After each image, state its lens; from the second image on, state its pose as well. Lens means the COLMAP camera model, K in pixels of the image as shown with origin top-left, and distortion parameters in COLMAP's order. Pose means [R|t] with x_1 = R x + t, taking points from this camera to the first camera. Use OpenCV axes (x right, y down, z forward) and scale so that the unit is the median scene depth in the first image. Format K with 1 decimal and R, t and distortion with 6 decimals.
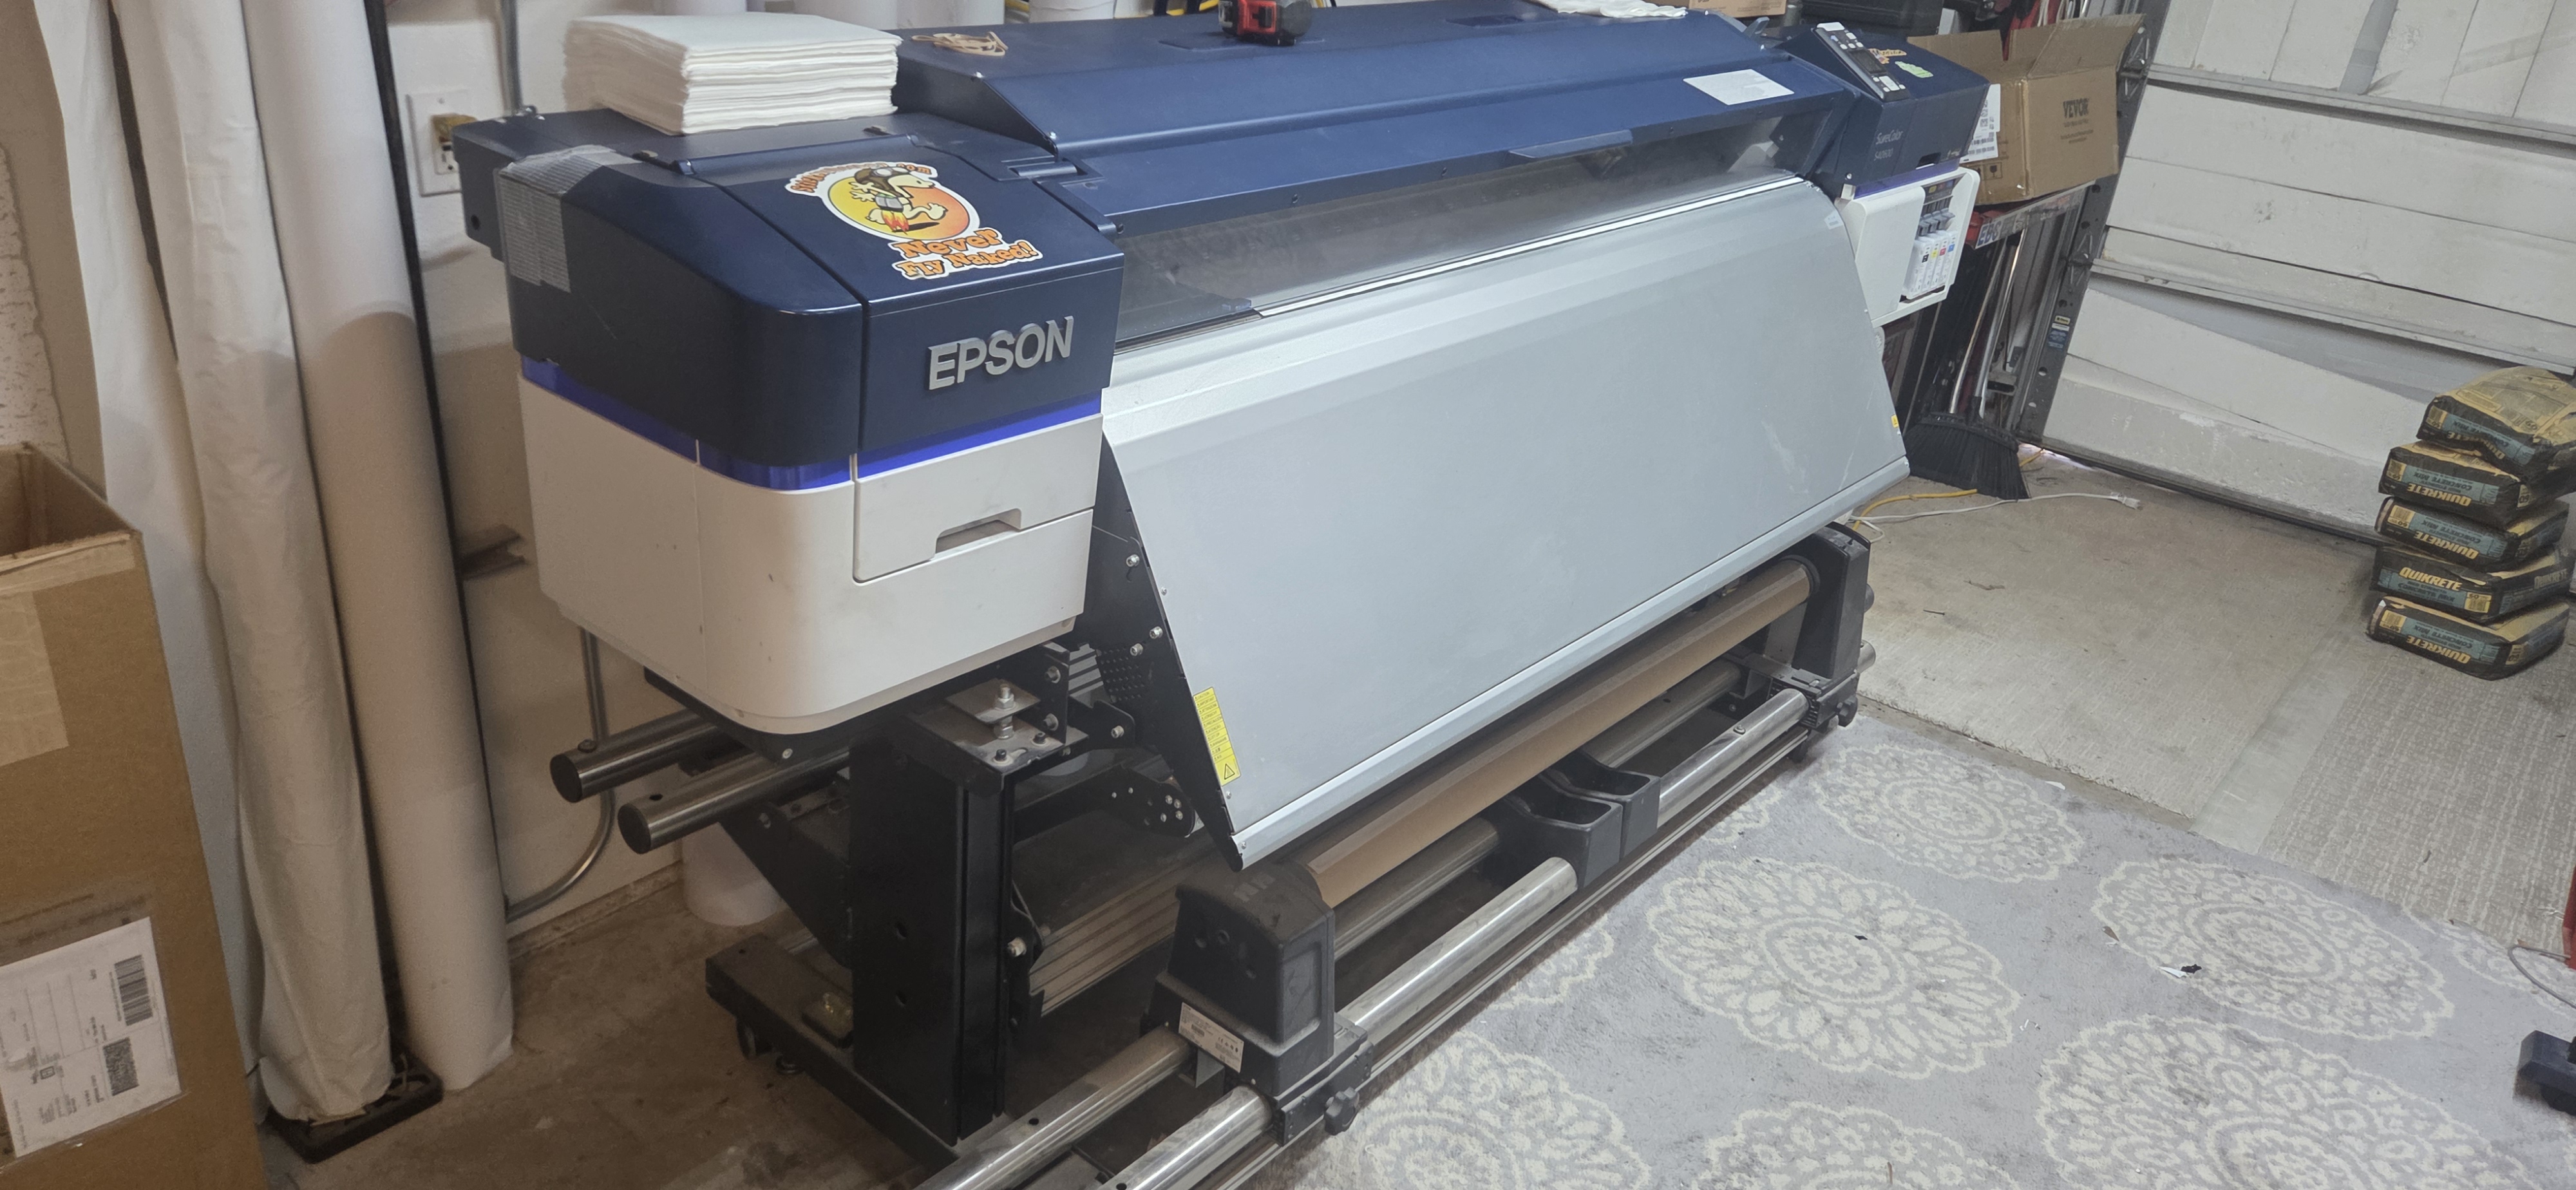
lens RADIAL K [[1728.6, 0, 1290.1], [0, 1728.6, 601.2], [0, 0, 1]] dist [0.040367, -0.003068]
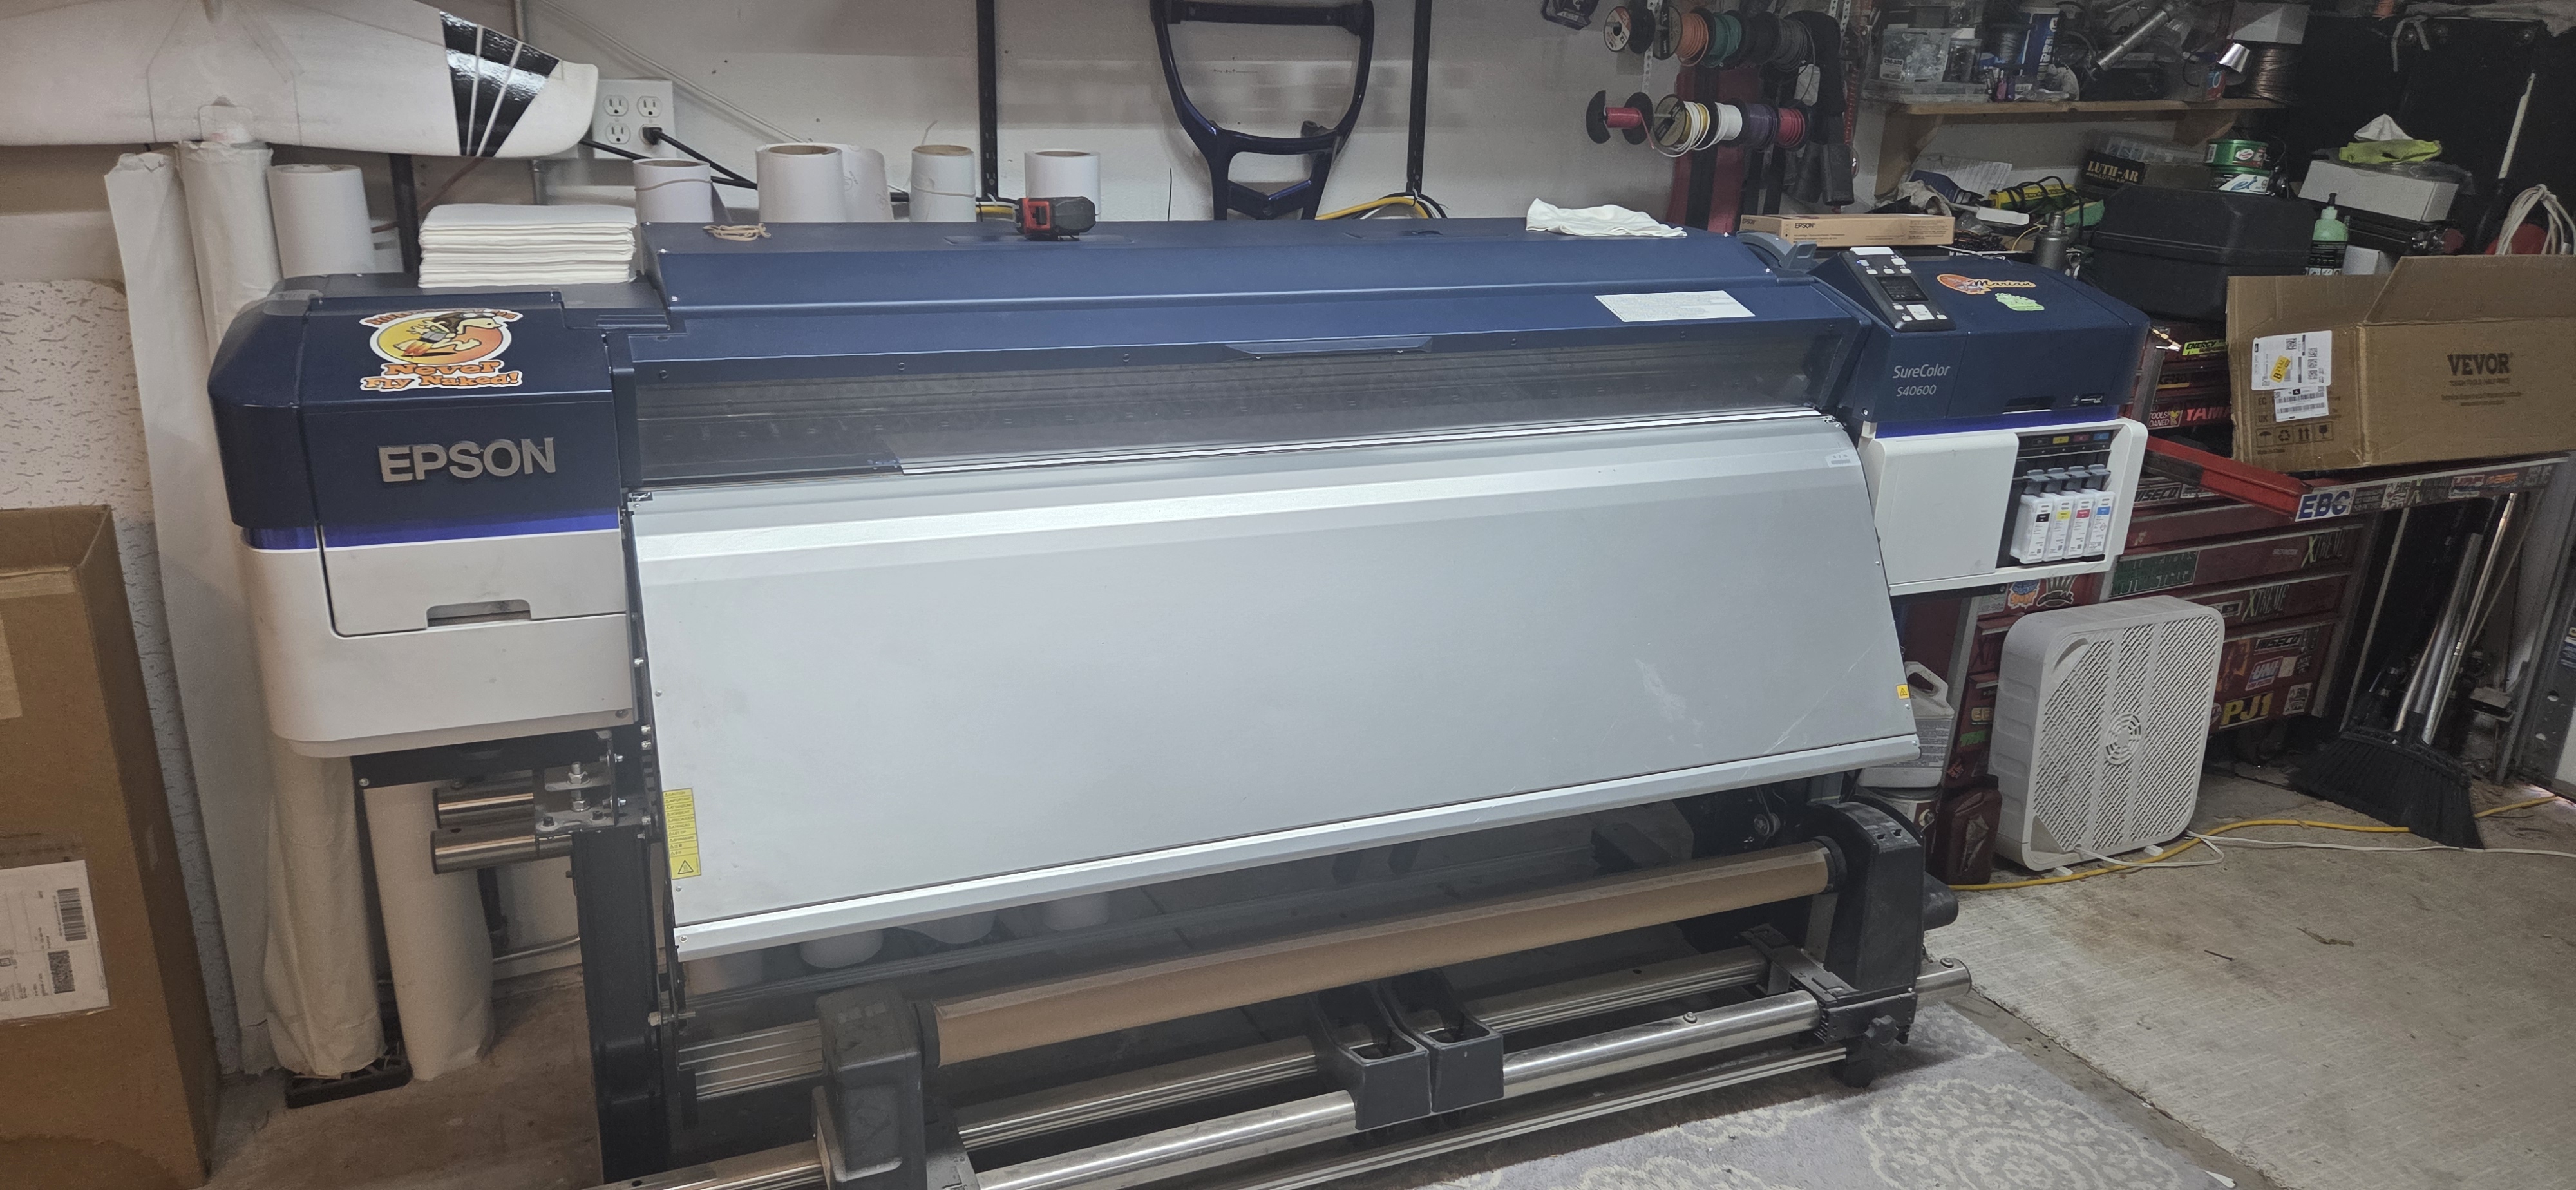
lens RADIAL K [[1728.6, 0, 1338.0], [0, 1728.6, 624.4], [0, 0, 1]] dist [0.040367, -0.003068]
pose [[0.900155, 0.092671, -0.425598, 0.737745], [-0.150153, 0.983232, -0.103487, 0.000635], [0.408871, 0.157059, 0.898975, 0.158766]]
